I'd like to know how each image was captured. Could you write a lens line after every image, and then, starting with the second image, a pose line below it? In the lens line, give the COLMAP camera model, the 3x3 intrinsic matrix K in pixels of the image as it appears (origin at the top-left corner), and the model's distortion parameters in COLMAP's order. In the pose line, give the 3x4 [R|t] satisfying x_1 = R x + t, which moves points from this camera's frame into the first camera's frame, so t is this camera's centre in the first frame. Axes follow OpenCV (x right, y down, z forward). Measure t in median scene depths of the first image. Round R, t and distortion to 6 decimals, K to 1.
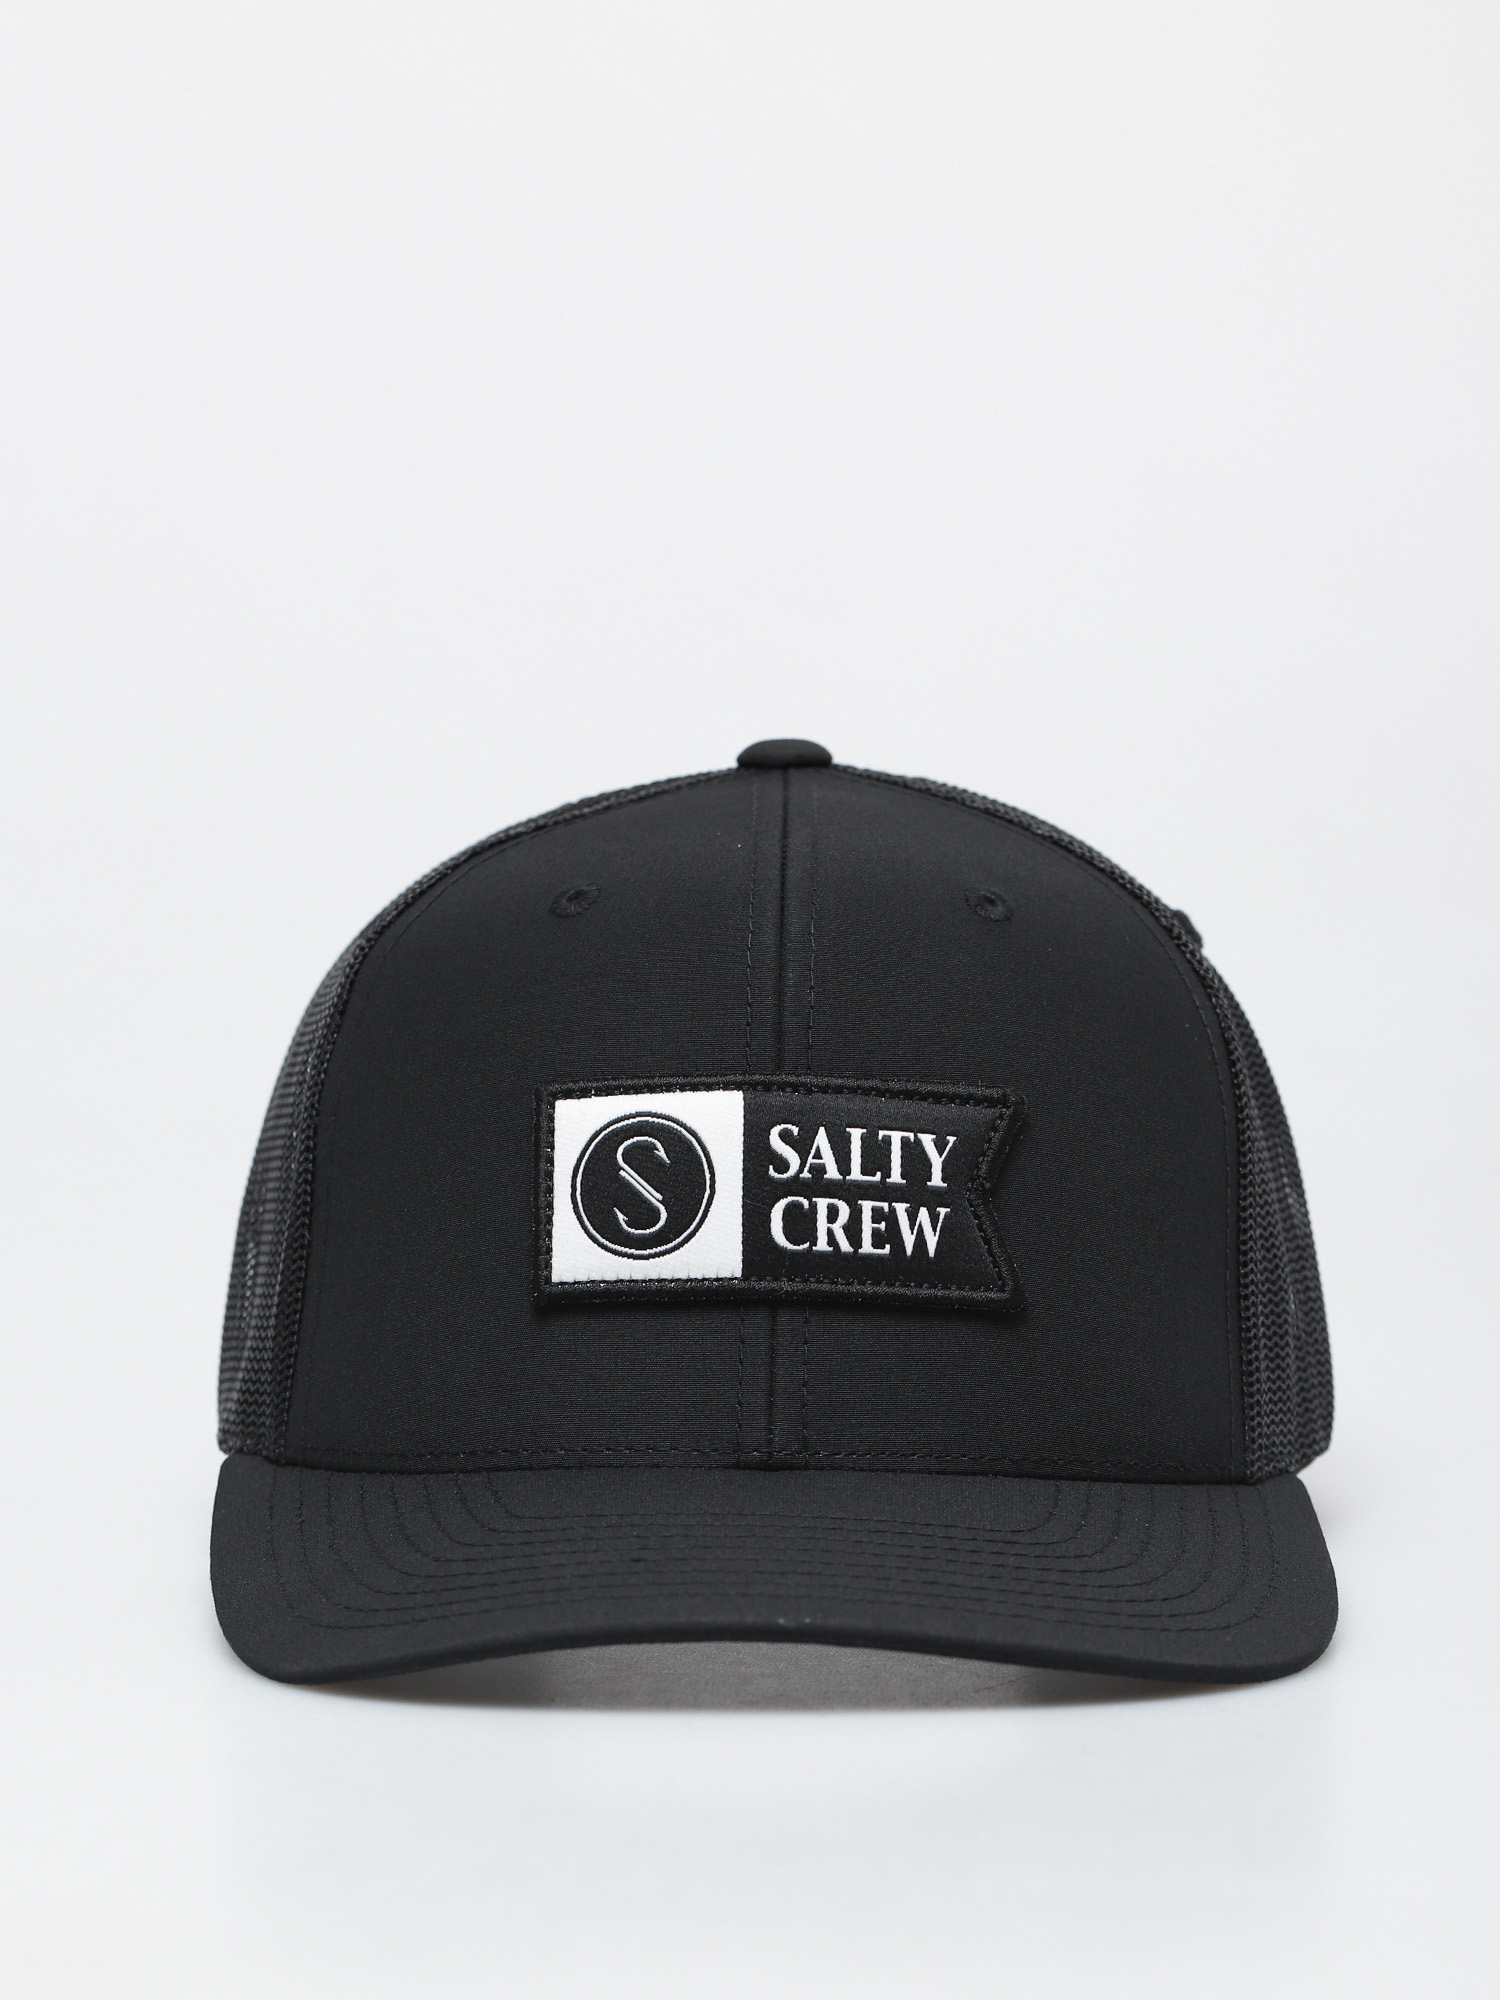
lens RADIAL K [[7231.6, 0, 750.0], [0, 7231.6, 1000.0], [0, 0, 1]] dist [0.078777, -0.093051]
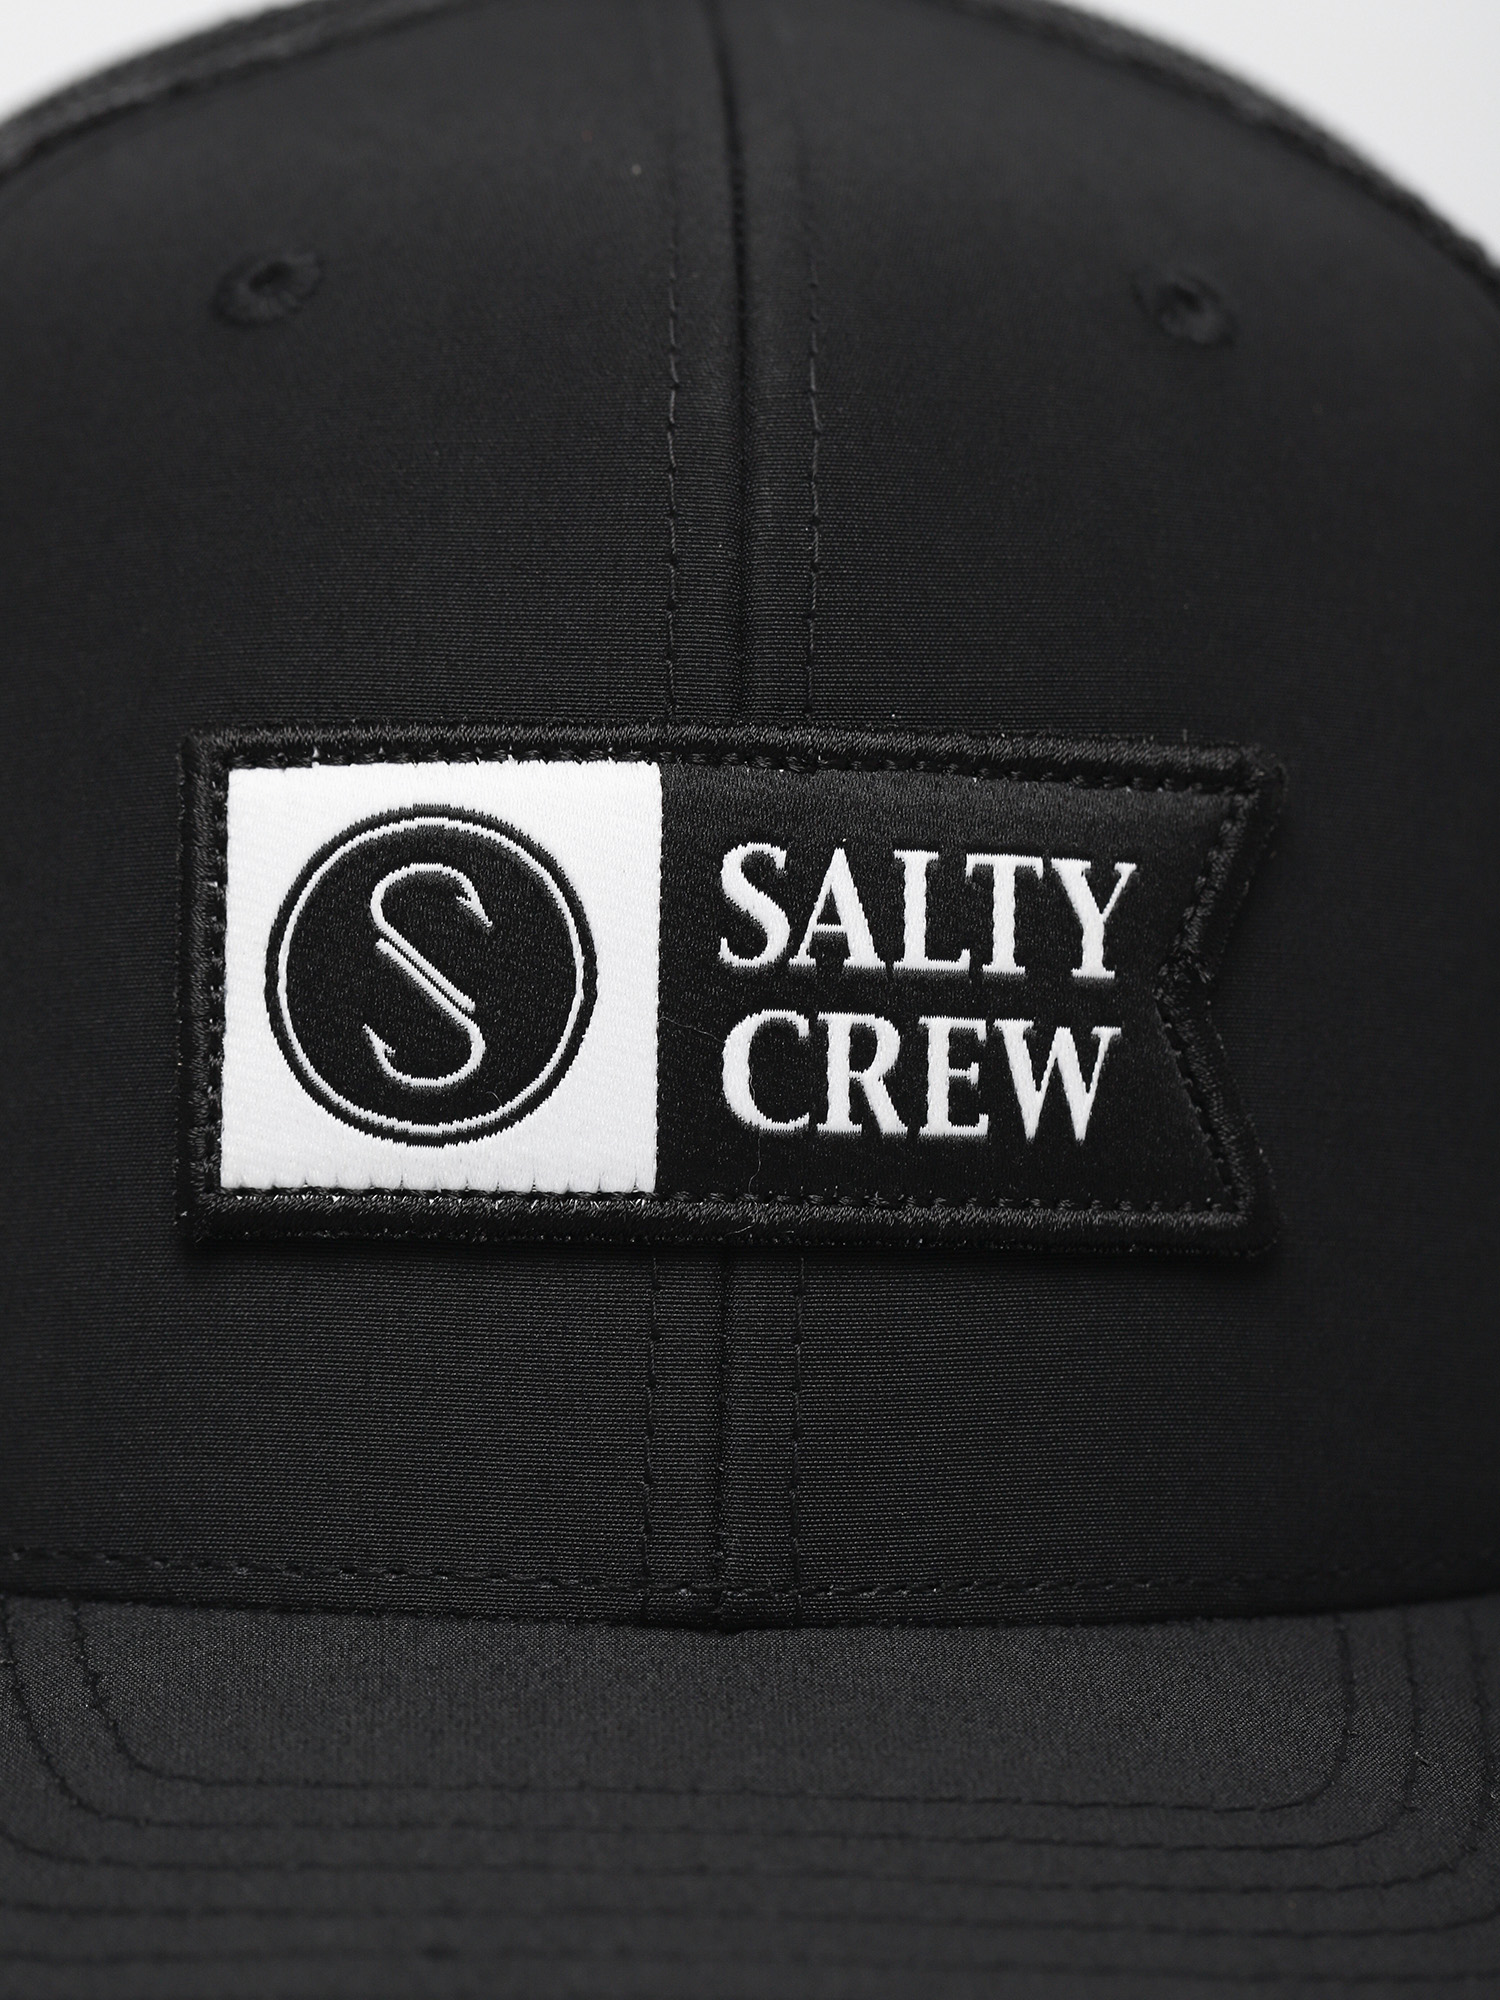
lens RADIAL K [[7231.6, 0, 750.0], [0, 7231.6, 1000.0], [0, 0, 1]] dist [0.078777, -0.093051]
pose [[0.997737, 0.005919, 0.066983, -0.024846], [-0.016363, 0.987546, 0.156476, -0.042013], [-0.065223, -0.157218, 0.985408, 0.565042]]
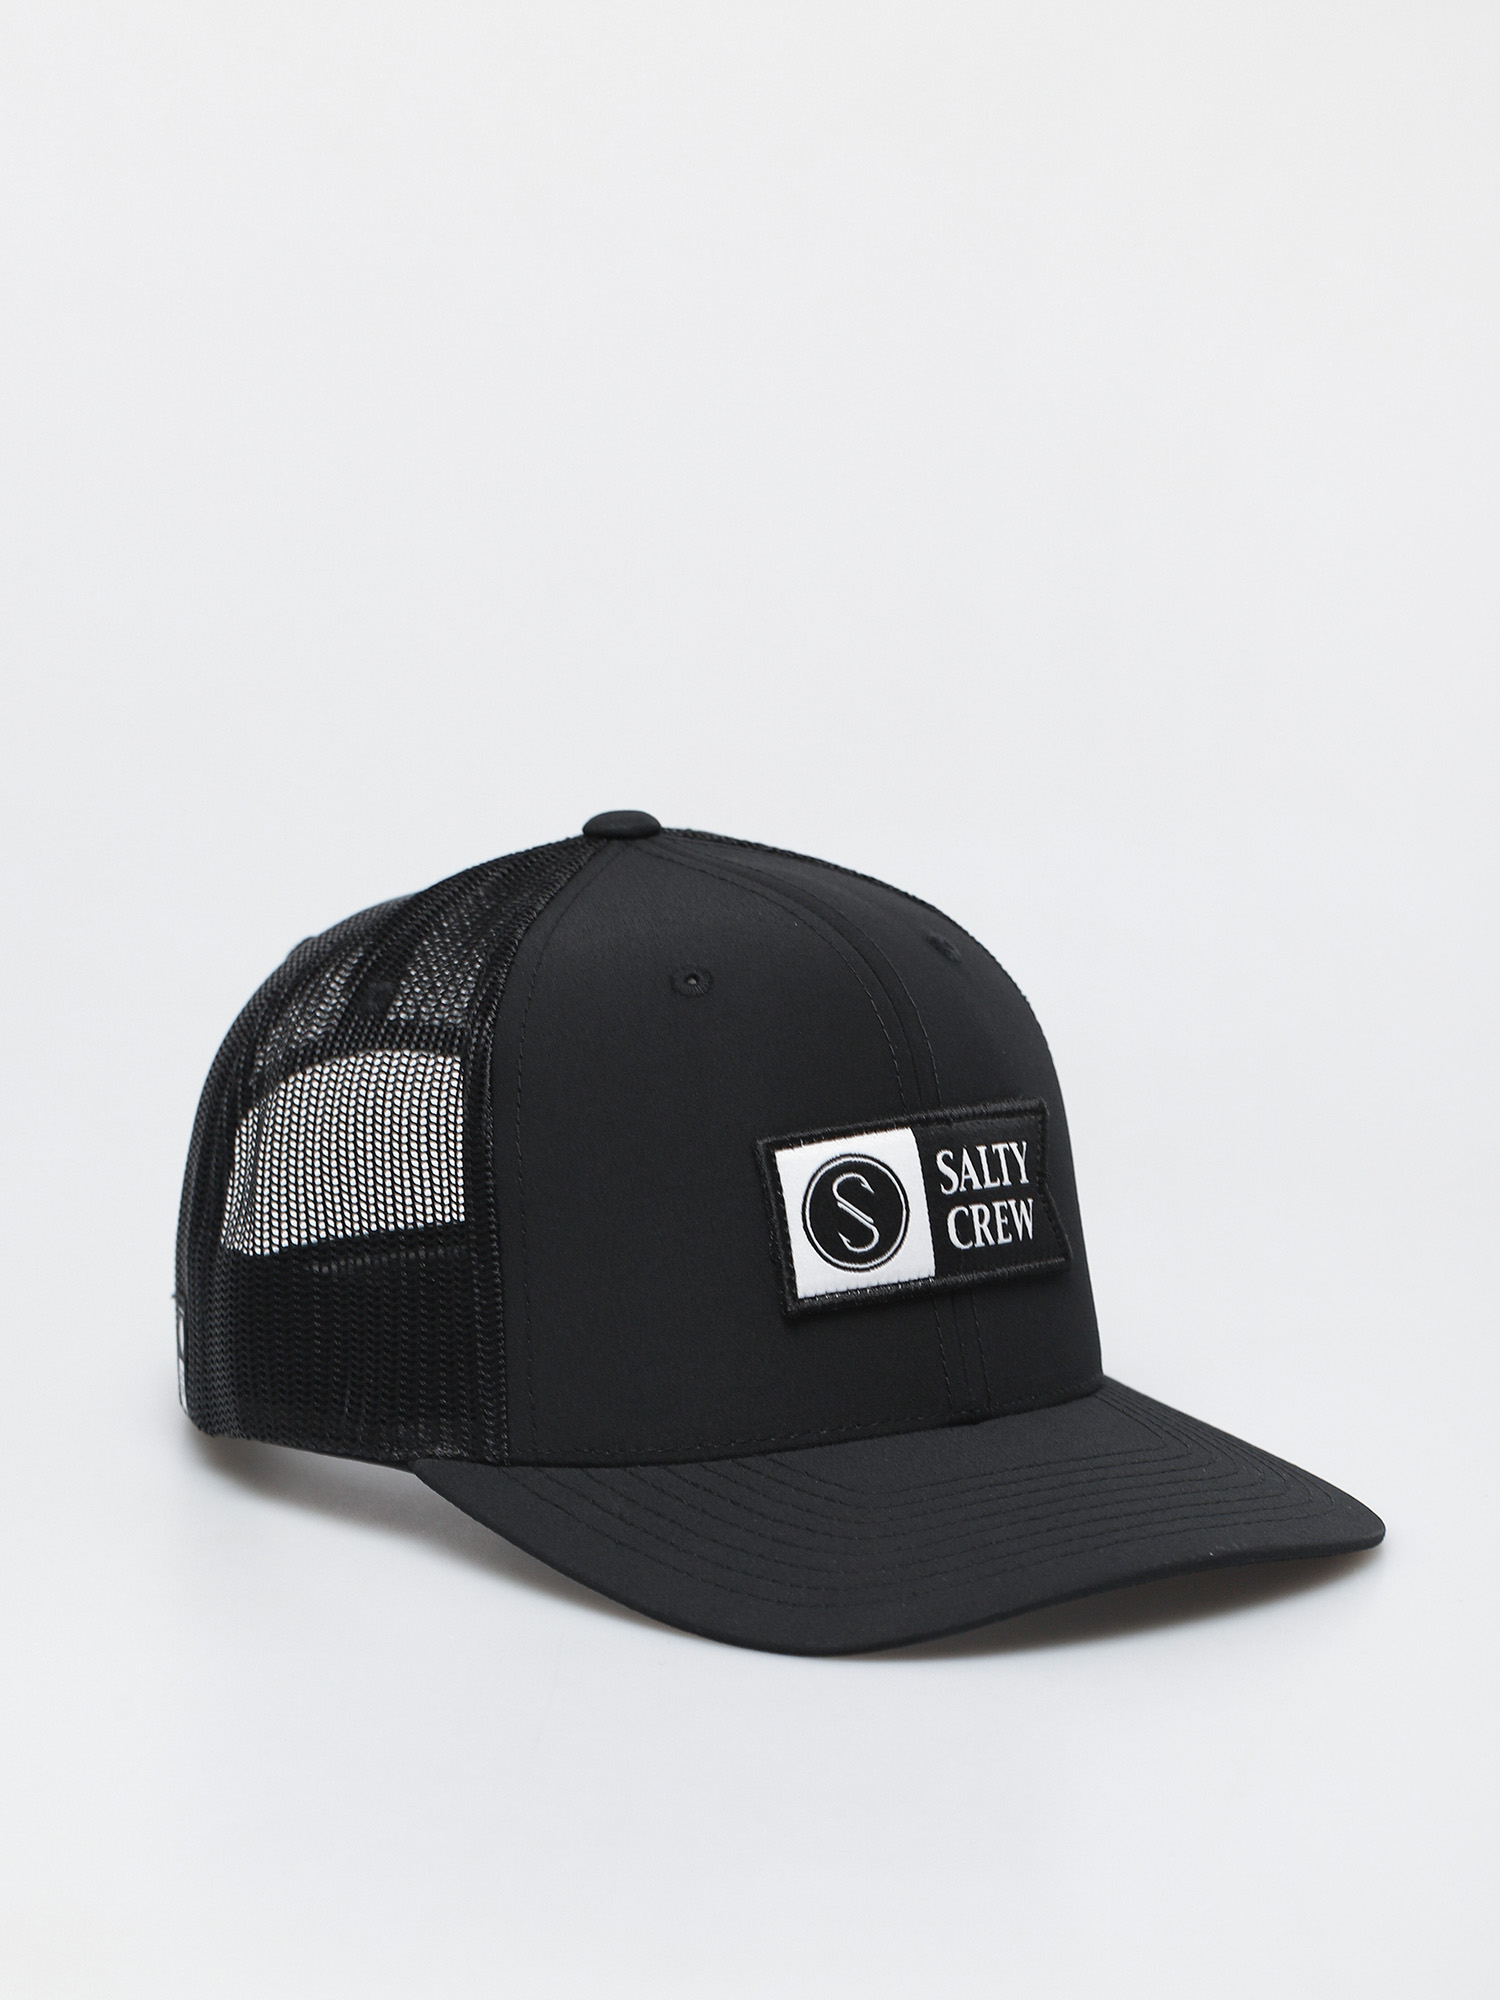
lens RADIAL K [[7231.6, 0, 750.0], [0, 7231.6, 1000.0], [0, 0, 1]] dist [0.078777, -0.093051]
pose [[0.765228, -0.110835, 0.634146, -0.819671], [0.045571, 0.991923, 0.118377, -0.160098], [-0.642144, -0.061687, 0.764098, 0.056114]]
